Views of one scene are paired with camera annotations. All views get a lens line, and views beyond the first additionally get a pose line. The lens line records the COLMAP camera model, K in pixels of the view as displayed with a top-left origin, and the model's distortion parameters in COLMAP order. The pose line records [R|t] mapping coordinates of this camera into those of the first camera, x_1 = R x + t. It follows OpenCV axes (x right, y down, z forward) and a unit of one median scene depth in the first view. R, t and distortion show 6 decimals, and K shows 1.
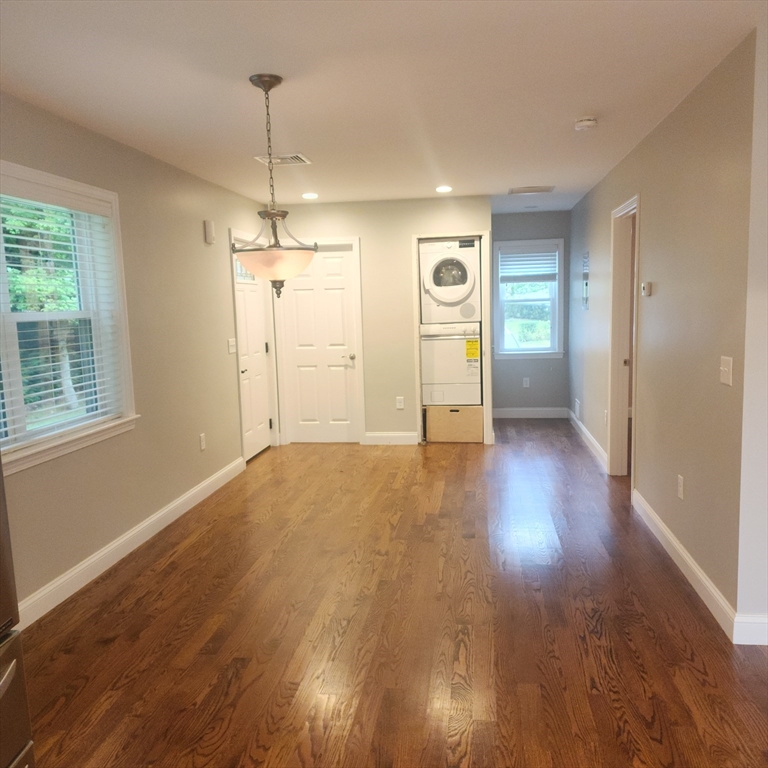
lens RADIAL K [[709.0, 0, 384.0], [0, 709.0, 384.0], [0, 0, 1]] dist [0.133495, -0.190823]
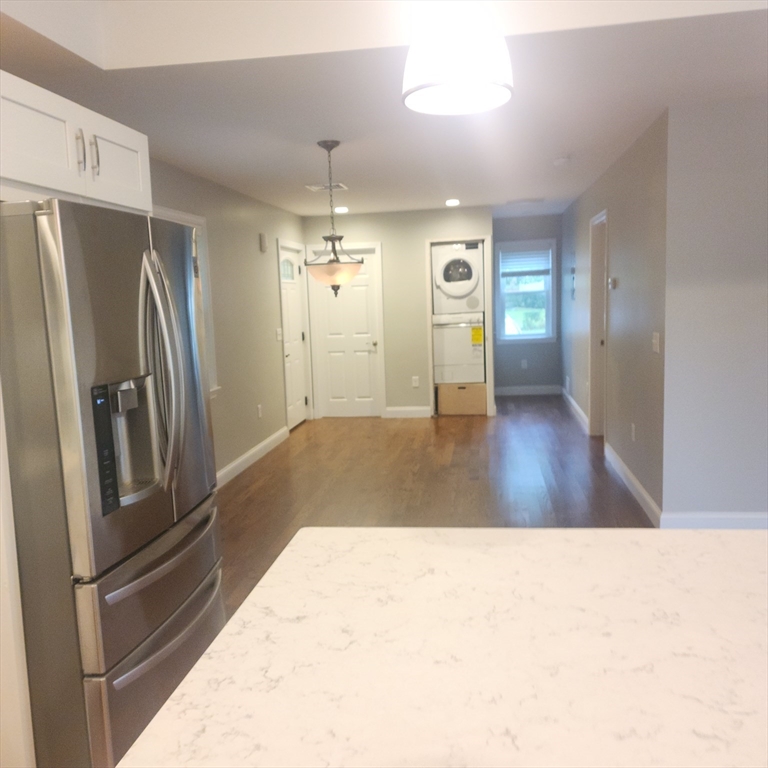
lens RADIAL K [[730.6, 0, 366.8], [0, 730.6, 397.2], [0, 0, 1]] dist [0.189283, 0.002705]
pose [[0.999512, -0.009929, -0.029603, -0.024252], [0.010716, 0.999591, 0.026525, 0.020261], [0.029328, -0.026829, 0.999210, -0.237122]]
